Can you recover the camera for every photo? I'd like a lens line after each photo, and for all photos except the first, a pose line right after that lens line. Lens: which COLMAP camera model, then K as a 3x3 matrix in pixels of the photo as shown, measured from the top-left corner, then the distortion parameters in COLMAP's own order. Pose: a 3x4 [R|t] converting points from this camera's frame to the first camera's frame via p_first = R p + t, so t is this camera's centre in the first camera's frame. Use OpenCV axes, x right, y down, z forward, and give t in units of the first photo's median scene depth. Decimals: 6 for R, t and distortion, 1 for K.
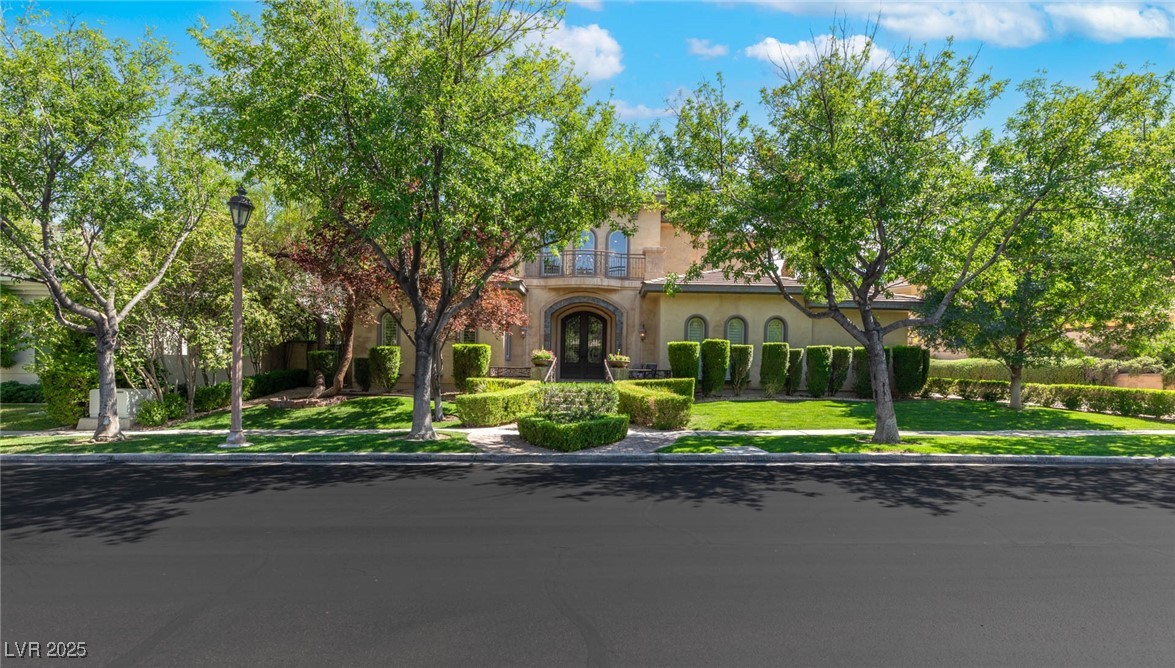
lens RADIAL K [[580.6, 0, 587.5], [0, 580.6, 334.0], [0, 0, 1]] dist [0.000024, -0.000004]
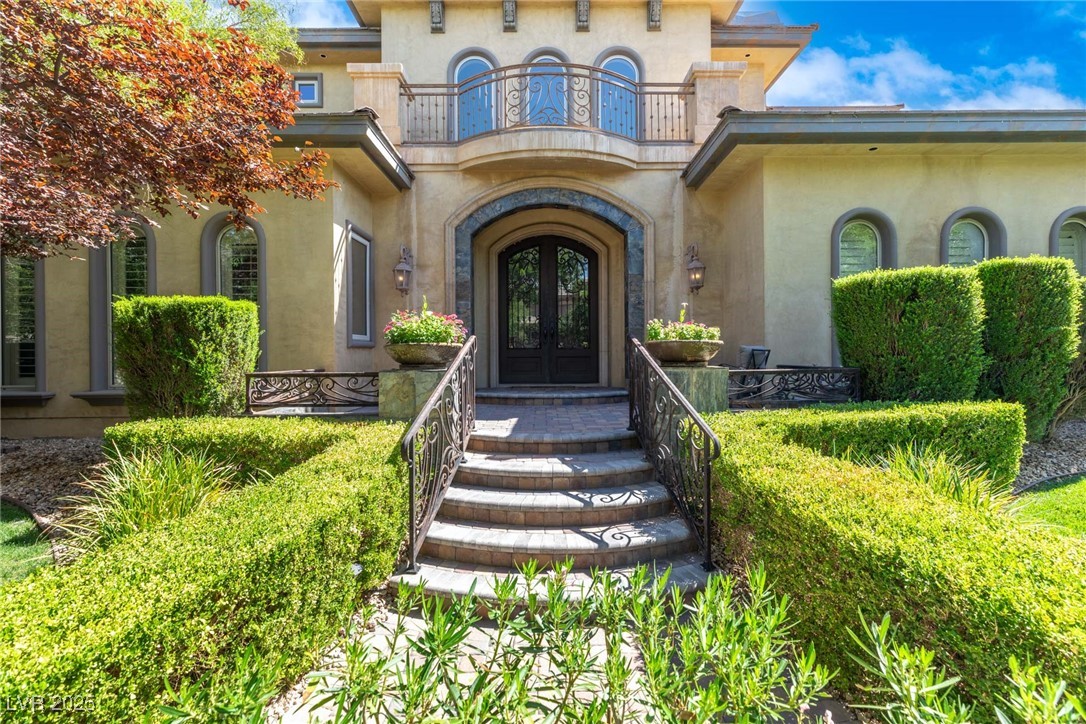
lens RADIAL K [[483.3, 0, 546.1], [0, 483.3, 355.2], [0, 0, 1]] dist [0.004342, 0.000299]
pose [[0.999444, -0.027509, 0.018840, -0.018502], [0.026082, 0.997047, 0.072223, 0.029415], [-0.020771, -0.071692, 0.997211, 0.659134]]
